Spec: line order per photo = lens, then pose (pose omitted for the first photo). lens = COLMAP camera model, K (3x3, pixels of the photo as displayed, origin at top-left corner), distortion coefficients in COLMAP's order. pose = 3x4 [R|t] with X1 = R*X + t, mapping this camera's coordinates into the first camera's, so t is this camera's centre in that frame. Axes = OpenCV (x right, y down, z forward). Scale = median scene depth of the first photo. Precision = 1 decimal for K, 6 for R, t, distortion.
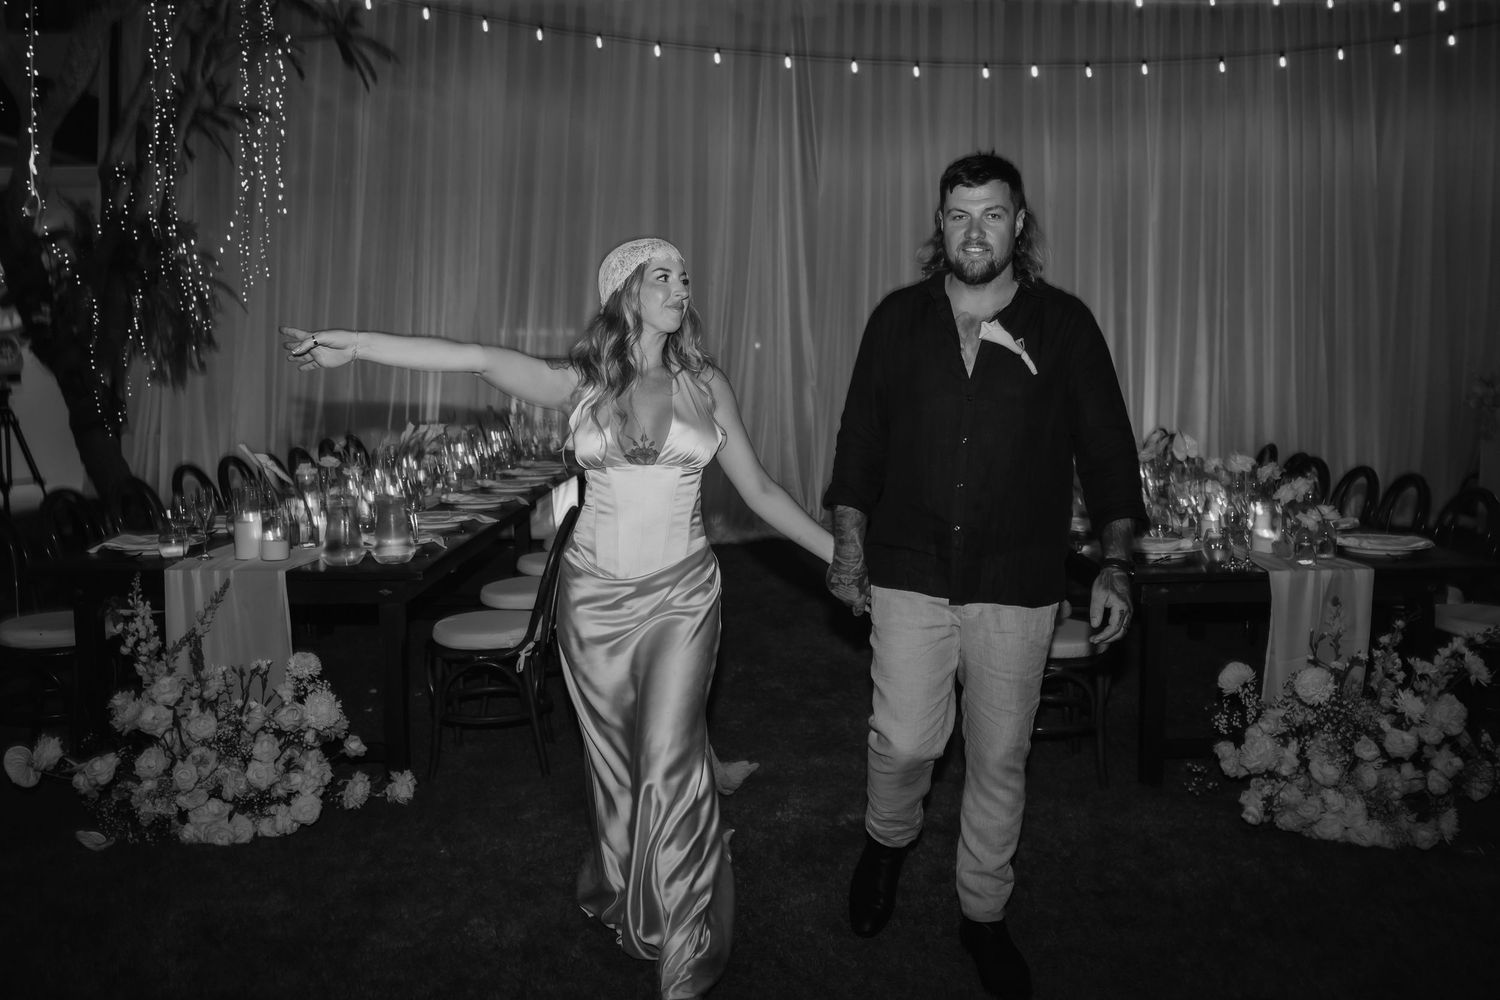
lens RADIAL K [[1284.0, 0, 754.3], [0, 1284.0, 475.7], [0, 0, 1]] dist [-0.003150, 0.002180]
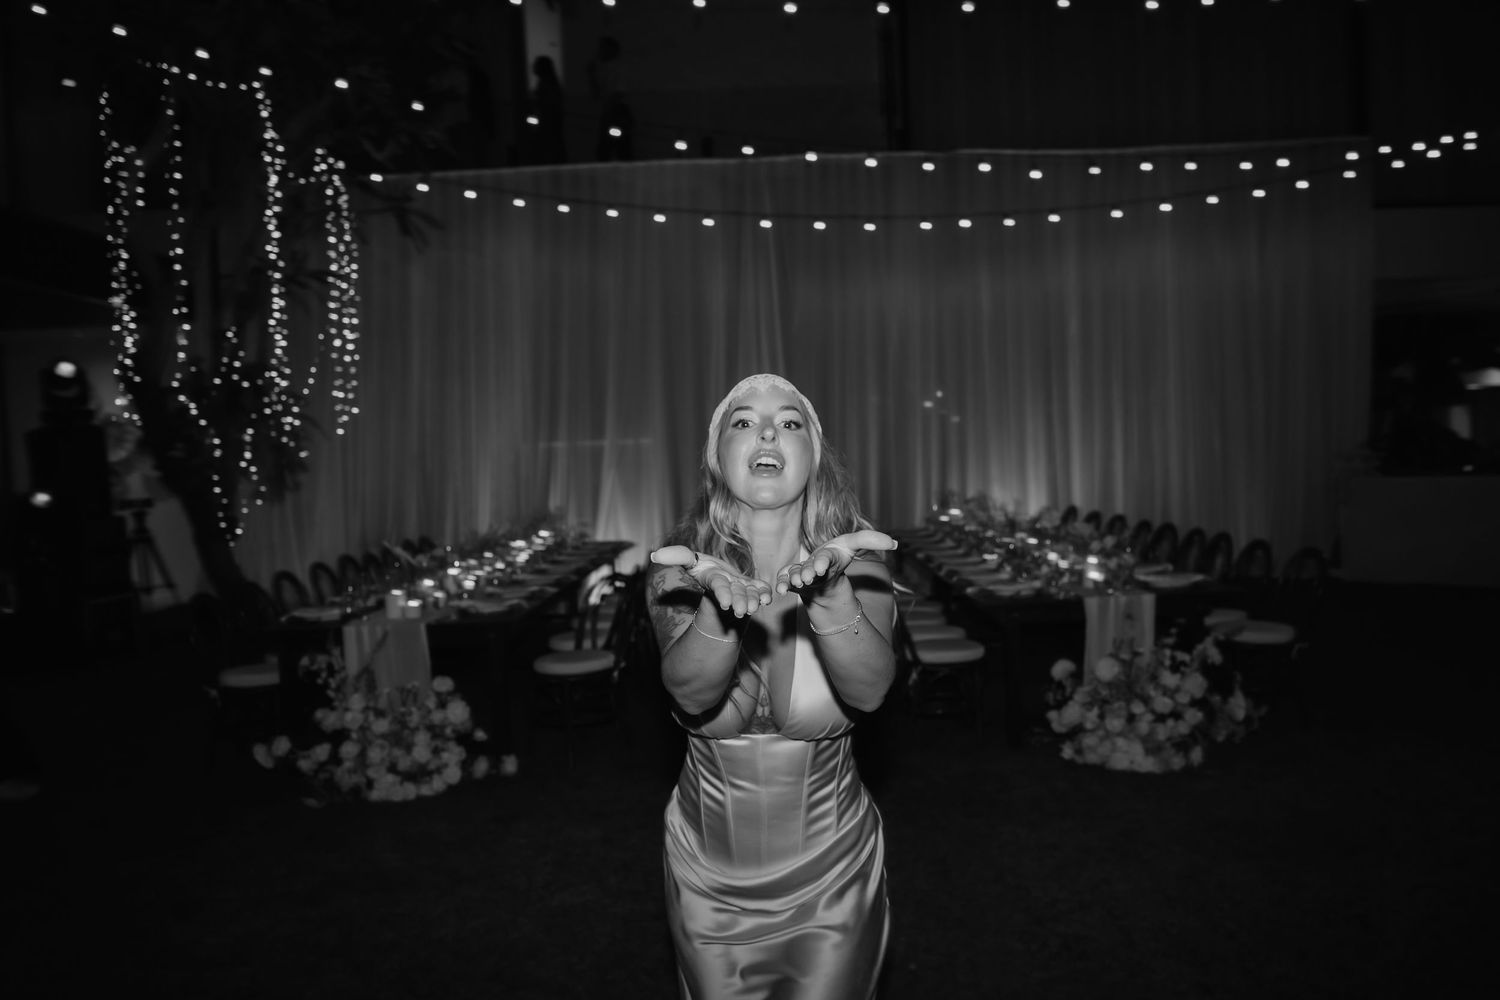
lens RADIAL K [[1284.0, 0, 754.3], [0, 1284.0, 475.7], [0, 0, 1]] dist [-0.003150, 0.002180]
pose [[0.999256, -0.038448, -0.002939, 0.028343], [0.038131, 0.996607, -0.072935, 0.027607], [0.005733, 0.072769, 0.997332, -0.529475]]
